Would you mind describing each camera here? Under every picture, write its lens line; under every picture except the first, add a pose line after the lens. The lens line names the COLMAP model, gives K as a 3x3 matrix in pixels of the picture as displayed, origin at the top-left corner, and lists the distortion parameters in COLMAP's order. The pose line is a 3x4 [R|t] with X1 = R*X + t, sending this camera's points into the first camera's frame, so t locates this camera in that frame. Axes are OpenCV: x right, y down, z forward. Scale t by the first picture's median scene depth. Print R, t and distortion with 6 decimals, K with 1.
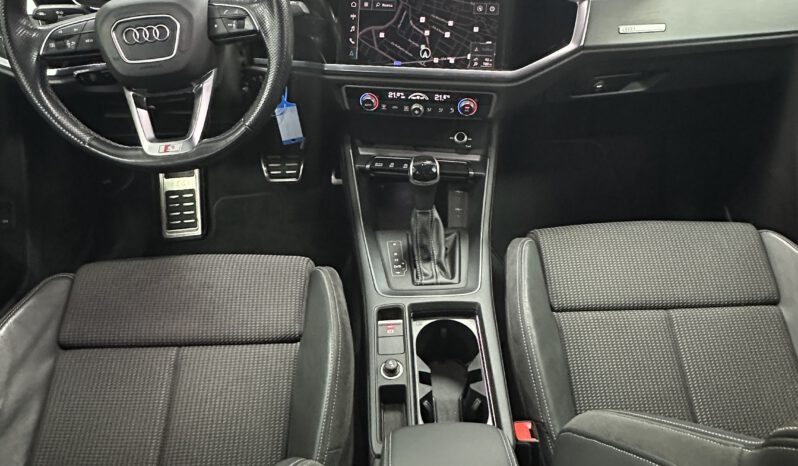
lens RADIAL K [[579.7, 0, 401.0], [0, 579.7, 234.9], [0, 0, 1]] dist [-0.028937, 0.052709]
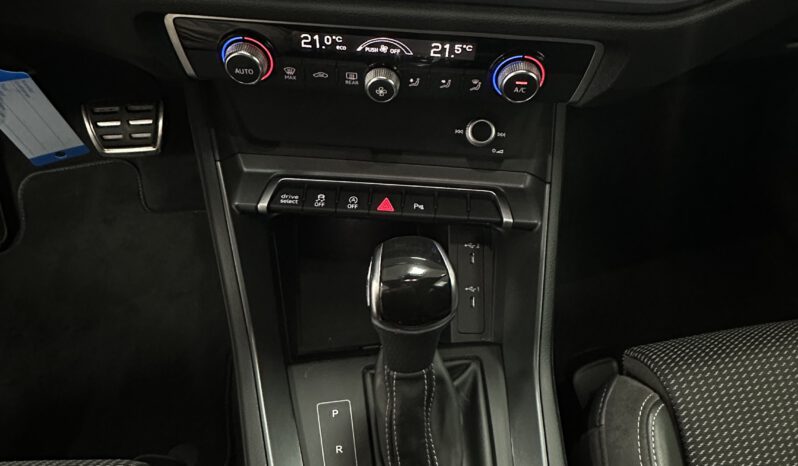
lens RADIAL K [[579.7, 0, 406.2], [0, 579.7, 227.2], [0, 0, 1]] dist [-0.028937, 0.052709]
pose [[0.993710, -0.039574, 0.104759, 0.001630], [0.016494, 0.976998, 0.212608, -0.214616], [-0.110763, -0.209543, 0.971506, 0.653486]]
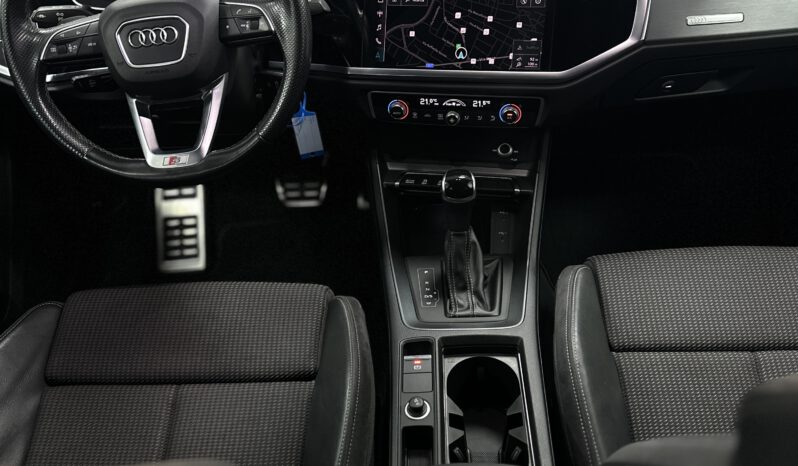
lens RADIAL K [[759.5, 0, 400.8], [0, 759.5, 237.1], [0, 0, 1]] dist [0.073287, 0.000000]
pose [[0.997214, 0.002348, -0.074562, 0.037673], [-0.007227, 0.997844, -0.065233, 0.040674], [0.074248, 0.065590, 0.995081, -0.142906]]
